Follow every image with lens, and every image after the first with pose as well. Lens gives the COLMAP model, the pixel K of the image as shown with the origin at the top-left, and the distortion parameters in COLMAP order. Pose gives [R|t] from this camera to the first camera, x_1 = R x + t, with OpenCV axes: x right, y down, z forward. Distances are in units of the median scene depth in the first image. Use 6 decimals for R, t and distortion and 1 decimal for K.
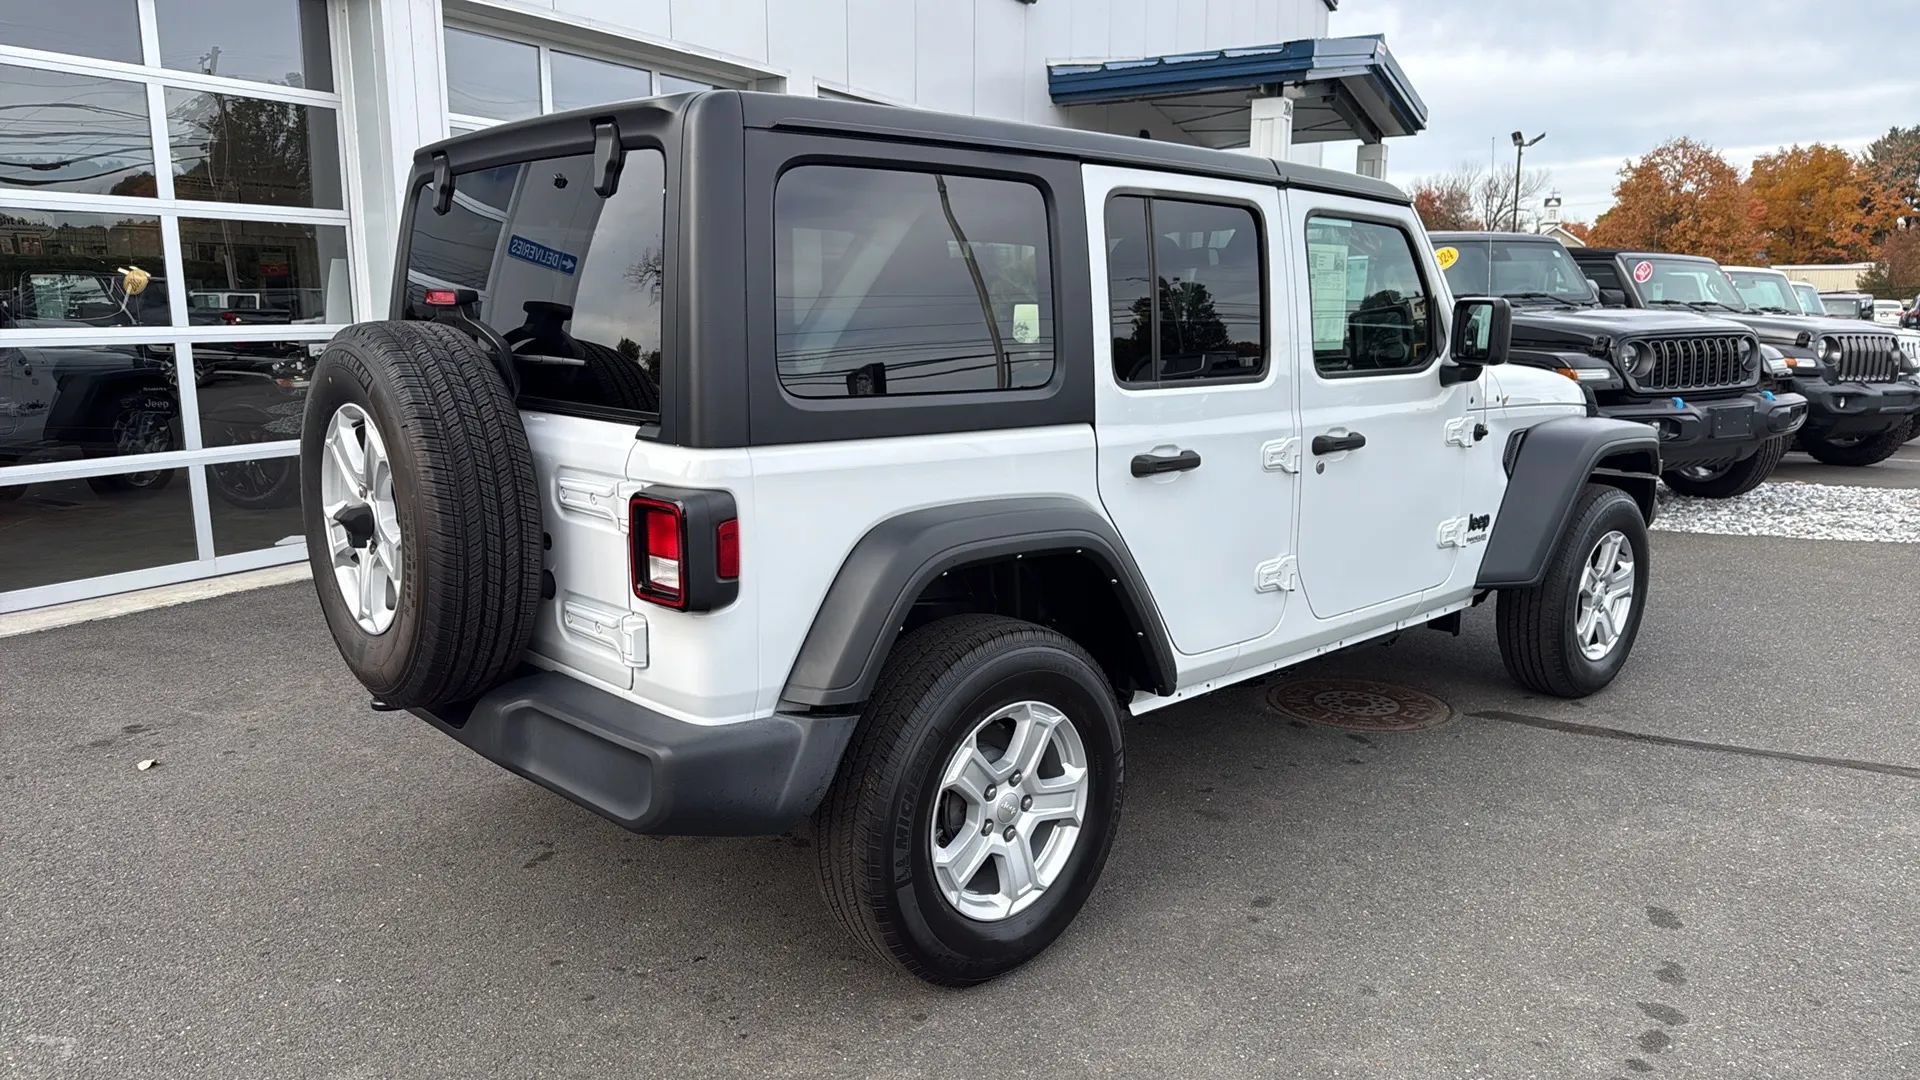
lens RADIAL K [[1304.6, 0, 926.5], [0, 1304.6, 547.1], [0, 0, 1]] dist [0.024573, -0.034195]
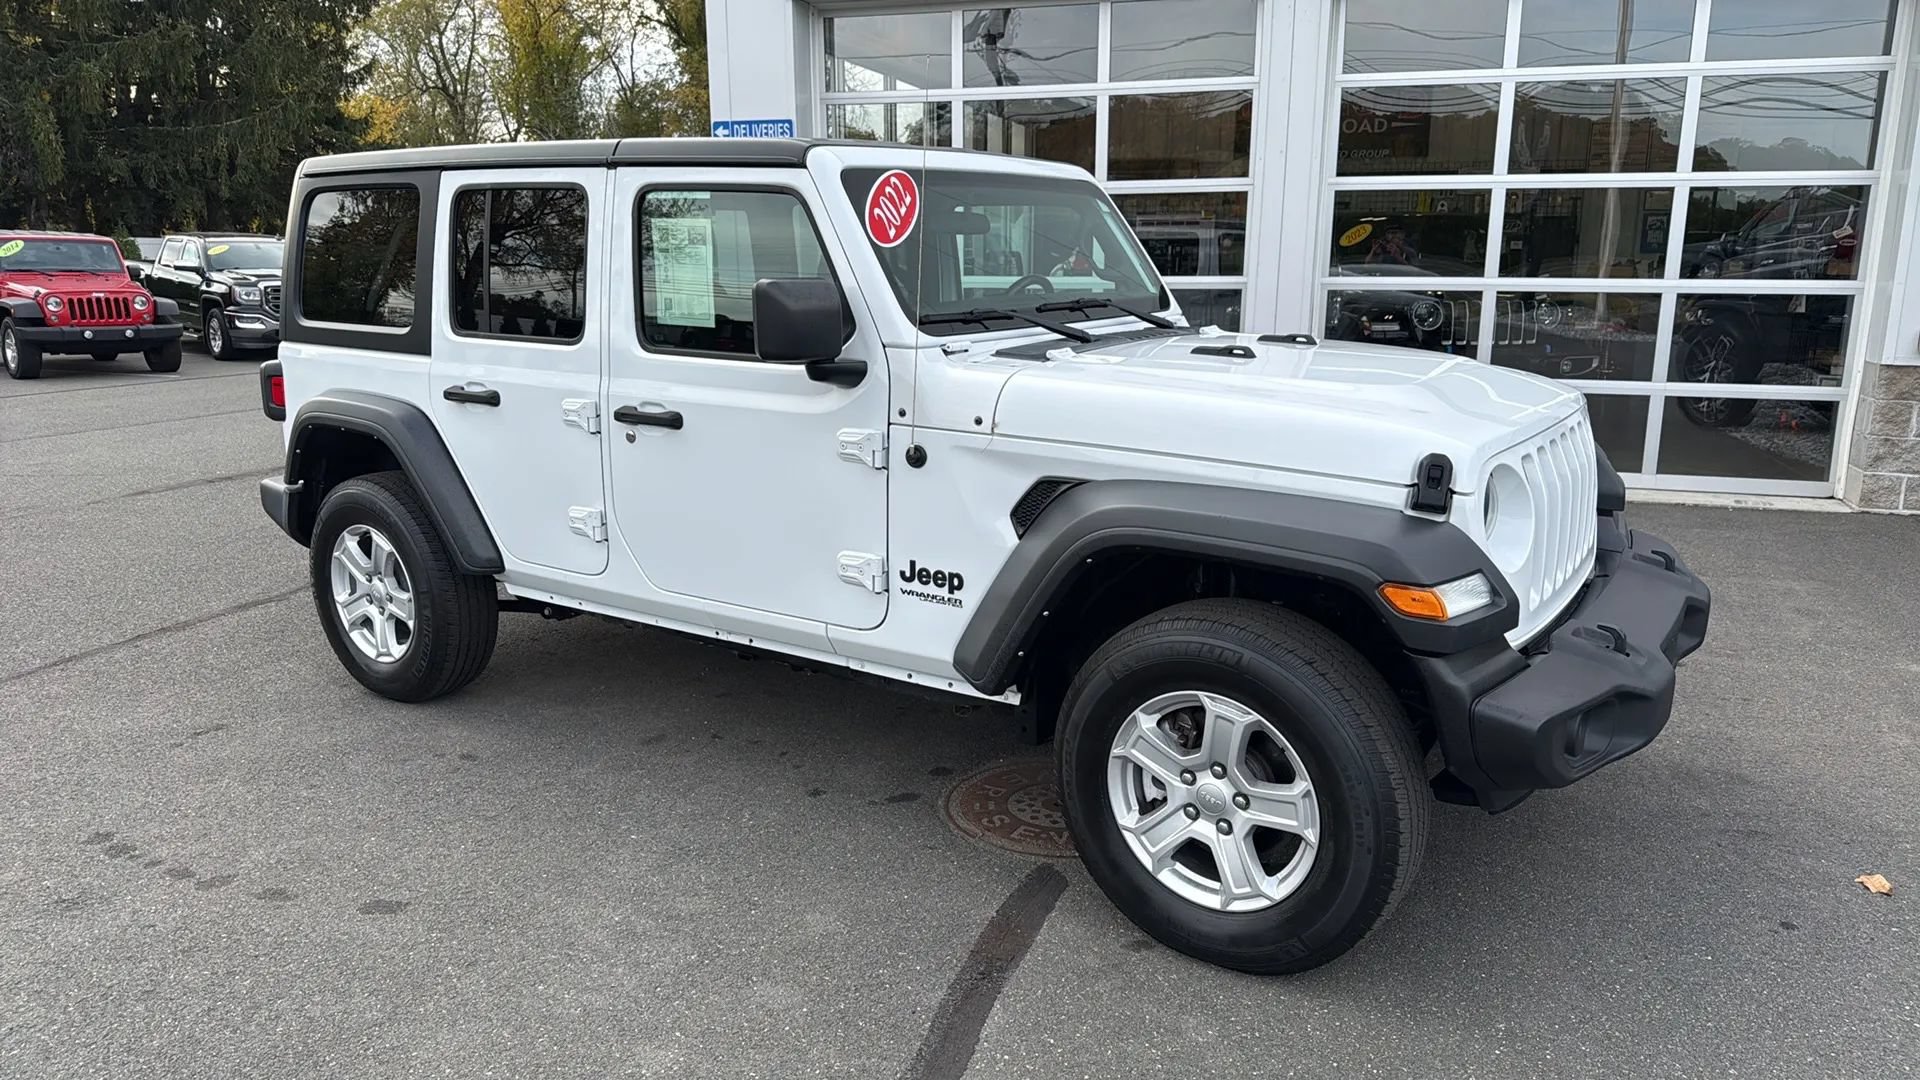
lens RADIAL K [[1310.7, 0, 963.1], [0, 1310.7, 534.9], [0, 0, 1]] dist [0.033126, -0.036553]
pose [[0.236324, 0.212465, -0.948161, 1.175921], [-0.175346, 0.969106, 0.173455, -0.182681], [0.955722, 0.125264, 0.266278, 0.844877]]
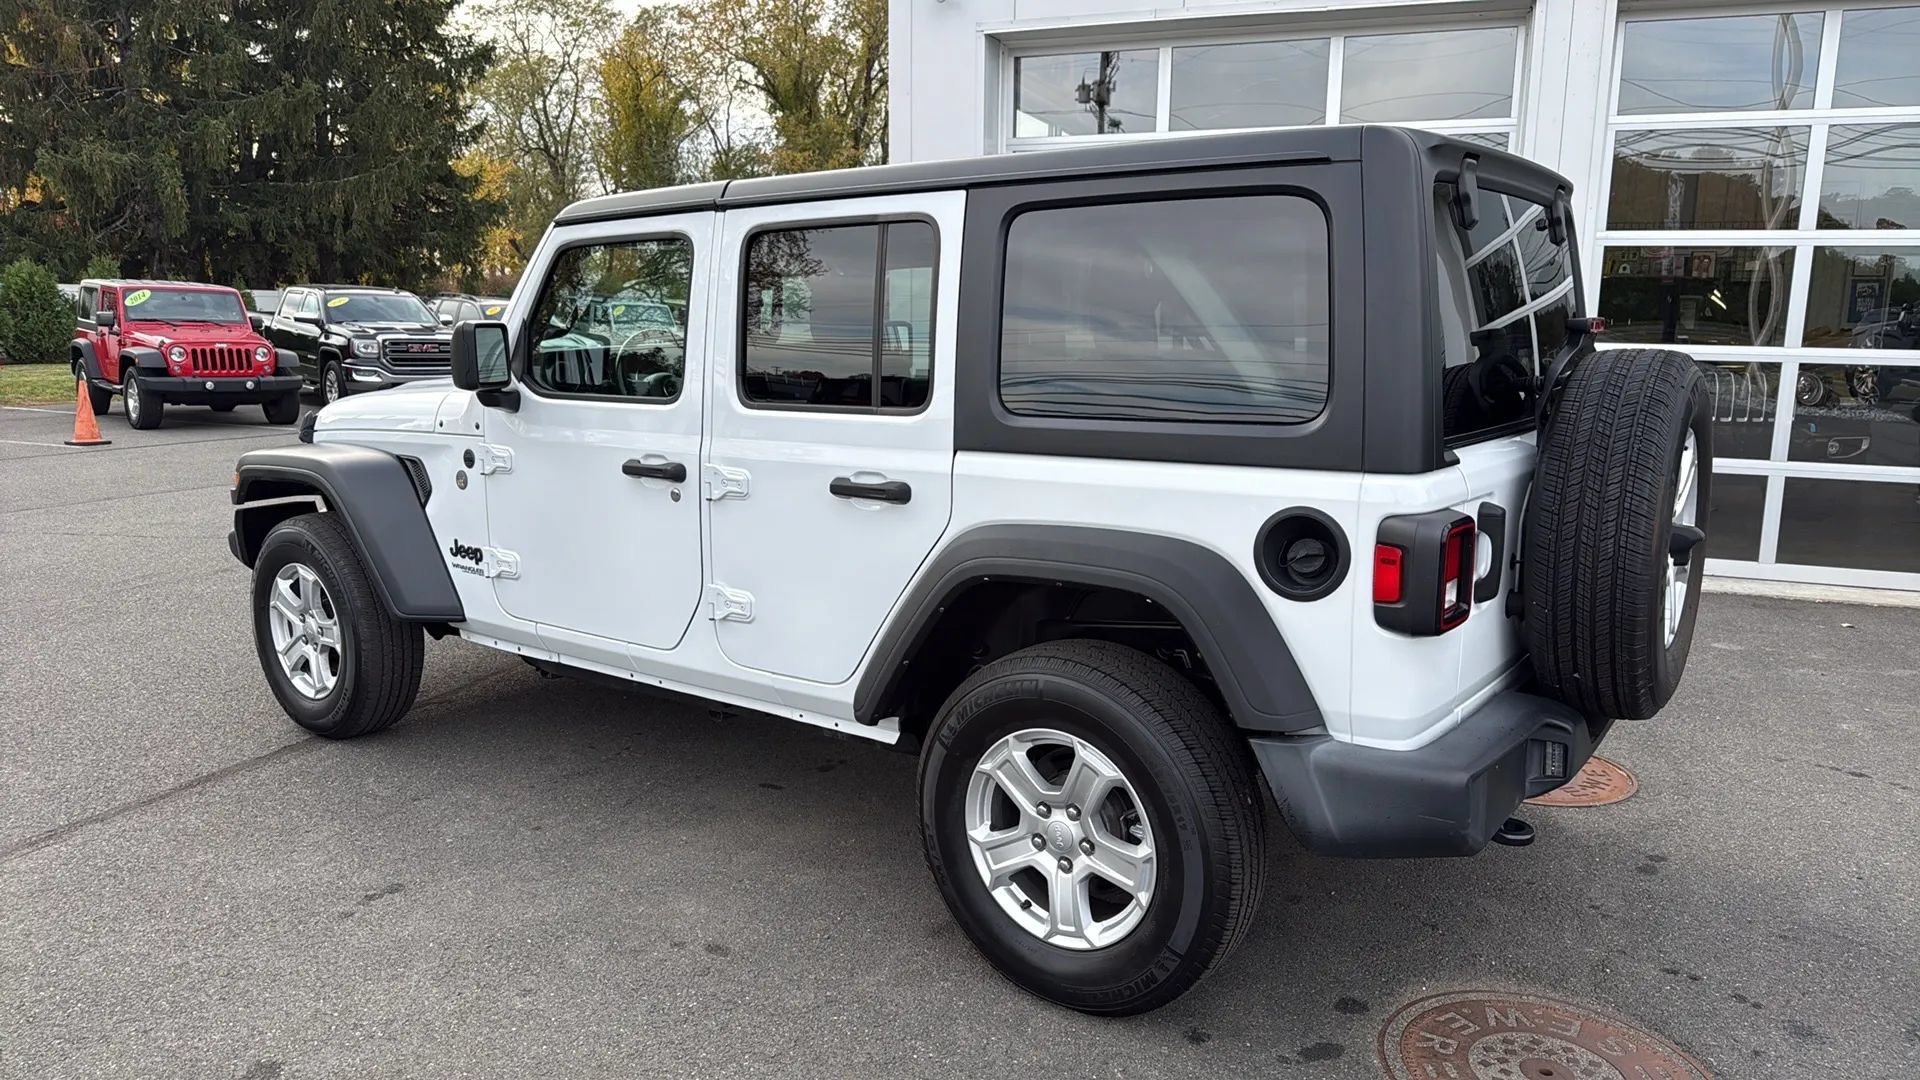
lens RADIAL K [[1309.0, 0, 963.6], [0, 1309.0, 537.8], [0, 0, 1]] dist [0.018669, -0.023946]
pose [[0.182286, 0.176648, -0.967247, 0.907607], [-0.188770, 0.971717, 0.141889, -0.151181], [0.964955, 0.156723, 0.210476, 0.716957]]
